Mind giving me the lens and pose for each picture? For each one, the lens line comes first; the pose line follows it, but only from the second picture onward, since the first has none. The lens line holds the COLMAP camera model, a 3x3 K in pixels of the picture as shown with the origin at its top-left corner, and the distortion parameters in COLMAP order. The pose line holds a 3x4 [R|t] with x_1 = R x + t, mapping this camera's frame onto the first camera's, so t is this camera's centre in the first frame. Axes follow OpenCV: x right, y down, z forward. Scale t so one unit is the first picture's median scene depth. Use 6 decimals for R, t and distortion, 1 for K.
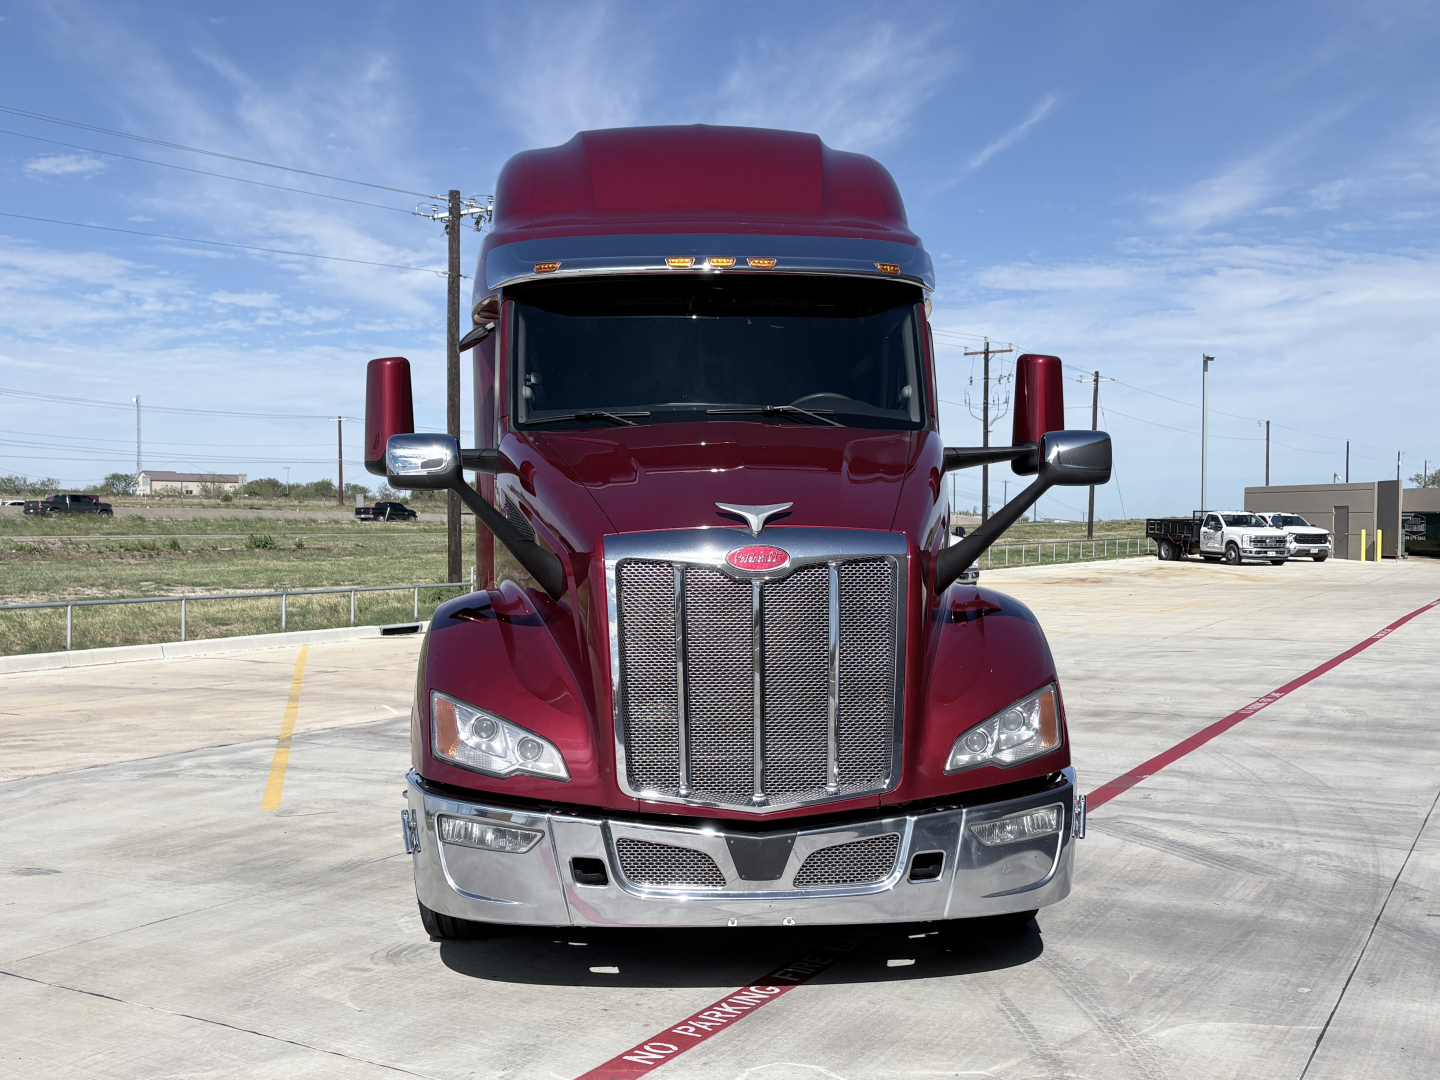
lens RADIAL K [[2499.3, 0, 720.0], [0, 2499.3, 540.0], [0, 0, 1]] dist [-0.055388, -0.034279]
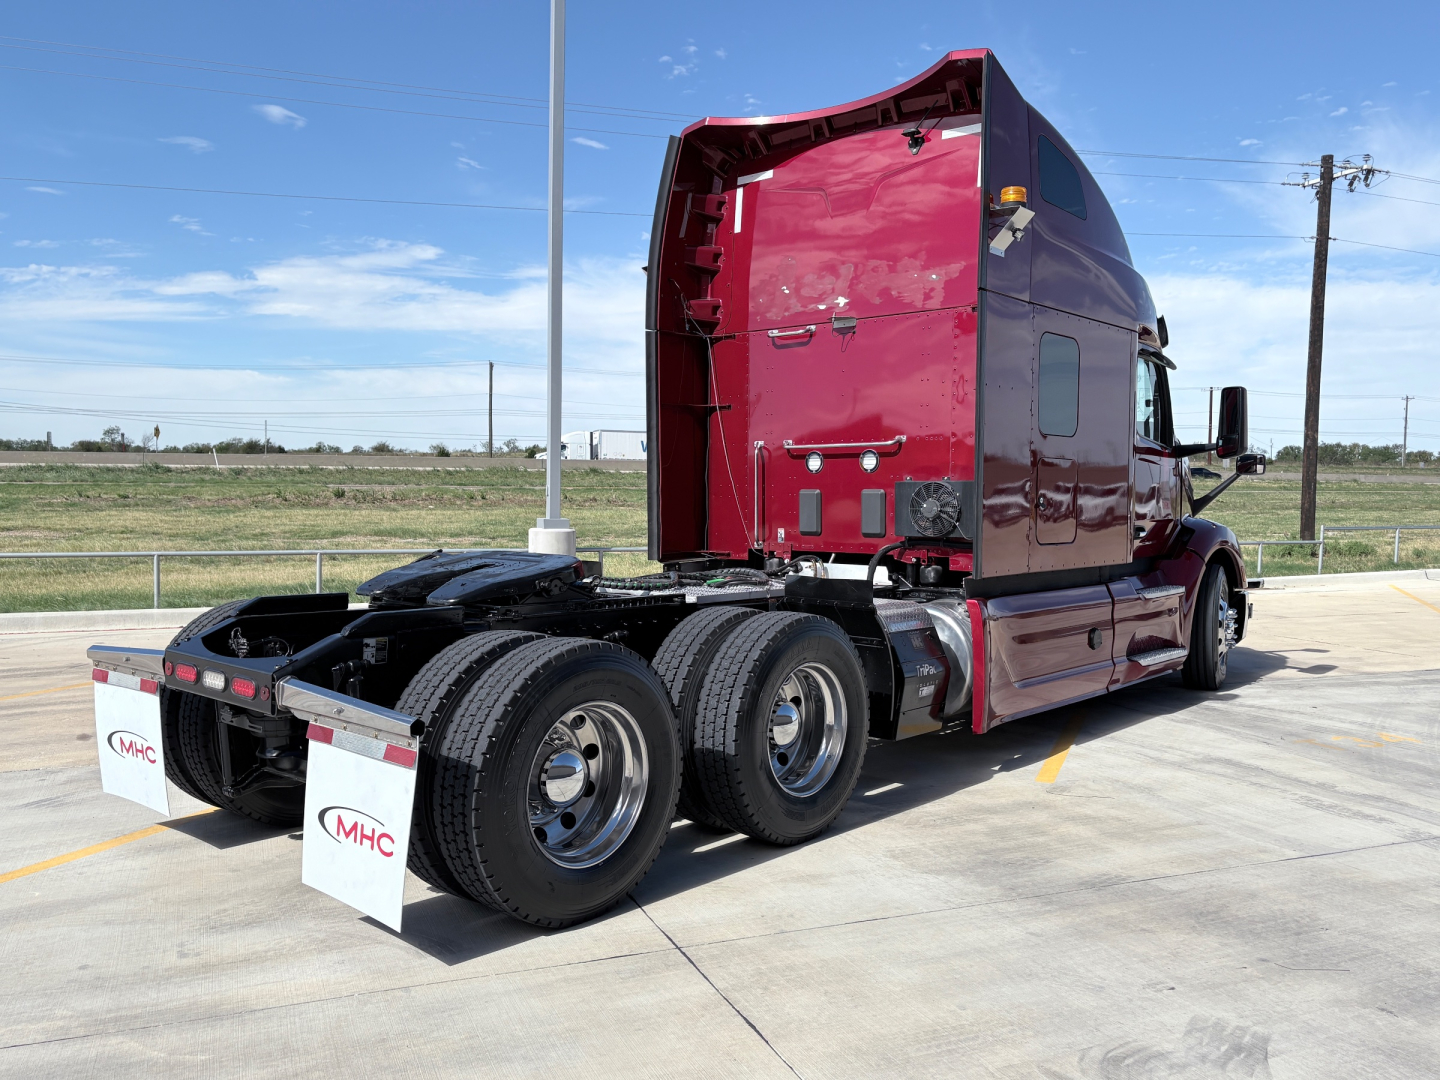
lens RADIAL K [[1208.3, 0, 715.8], [0, 1208.3, 563.2], [0, 0, 1]] dist [0.005065, 0.009824]
pose [[0.819423, 0.050060, -0.571000, -0.026047], [-0.015249, 0.997730, 0.065587, -0.002757], [0.572987, -0.045036, 0.818326, 0.579384]]
